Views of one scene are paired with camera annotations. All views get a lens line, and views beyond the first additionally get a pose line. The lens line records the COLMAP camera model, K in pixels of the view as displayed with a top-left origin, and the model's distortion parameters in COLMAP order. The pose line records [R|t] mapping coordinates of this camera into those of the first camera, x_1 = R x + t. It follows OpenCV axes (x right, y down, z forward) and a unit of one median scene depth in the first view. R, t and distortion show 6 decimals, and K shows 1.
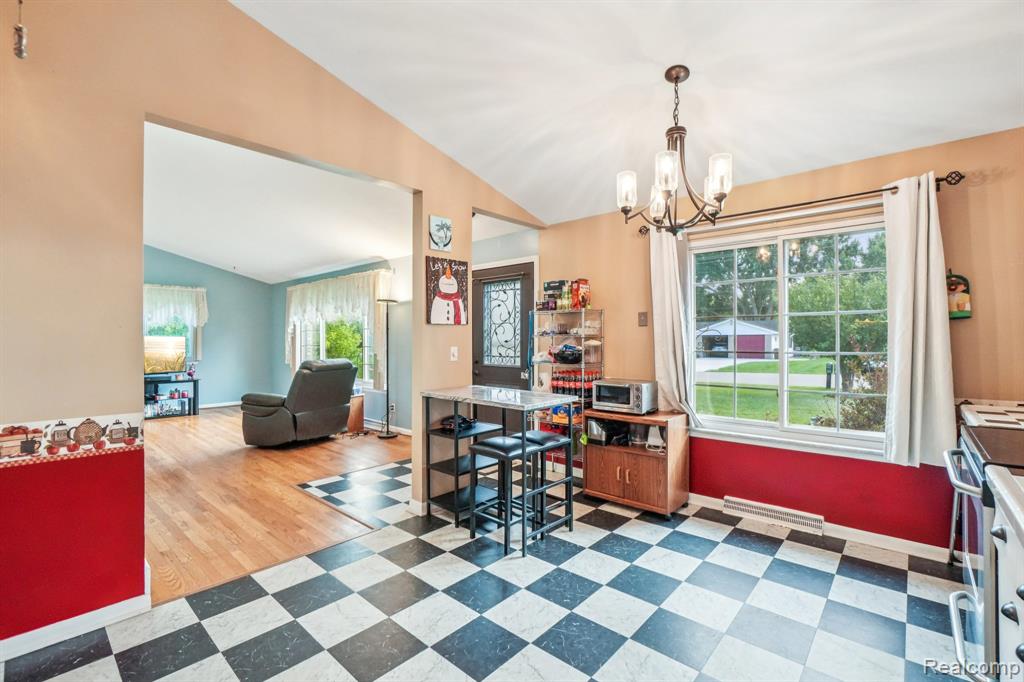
lens RADIAL K [[444.1, 0, 512.1], [0, 444.1, 343.5], [0, 0, 1]] dist [-0.017584, -0.000074]
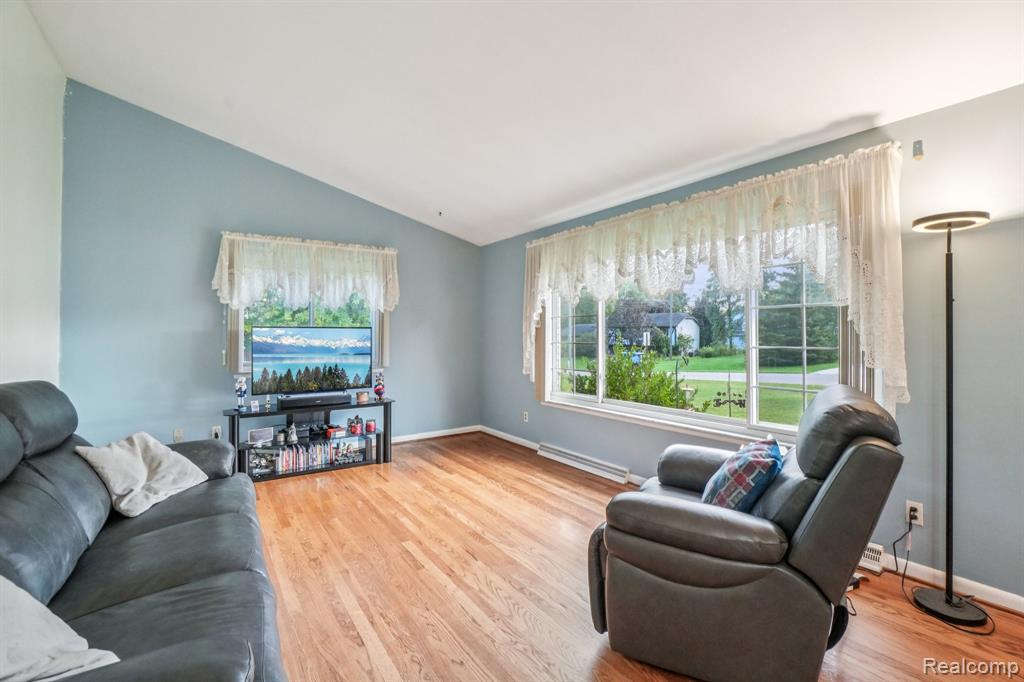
lens RADIAL K [[444.1, 0, 514.7], [0, 444.1, 331.9], [0, 0, 1]] dist [-0.017584, -0.000074]
pose [[0.974464, -0.002554, -0.224528, -0.424561], [0.000020, 0.999936, -0.011288, -0.003591], [0.224542, 0.010996, 0.974402, 0.466934]]
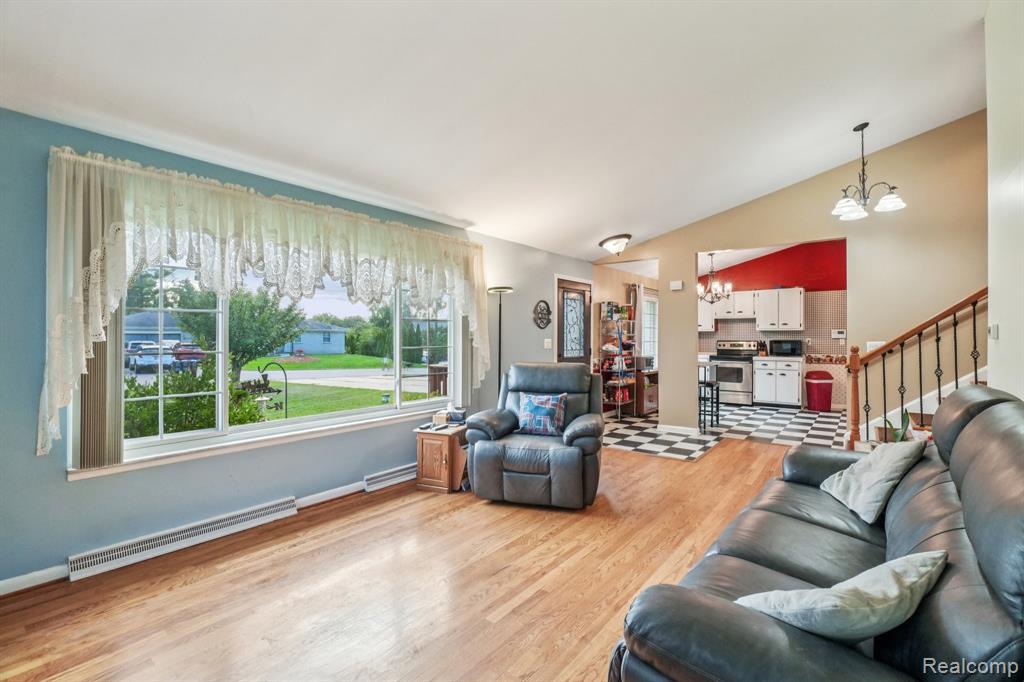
lens RADIAL K [[444.1, 0, 515.9], [0, 444.1, 338.0], [0, 0, 1]] dist [-0.017584, -0.000074]
pose [[-0.042861, -0.005469, 0.999066, -0.877774], [0.004768, 0.999973, 0.005678, -0.009073], [-0.999070, 0.005007, -0.042833, 0.809301]]
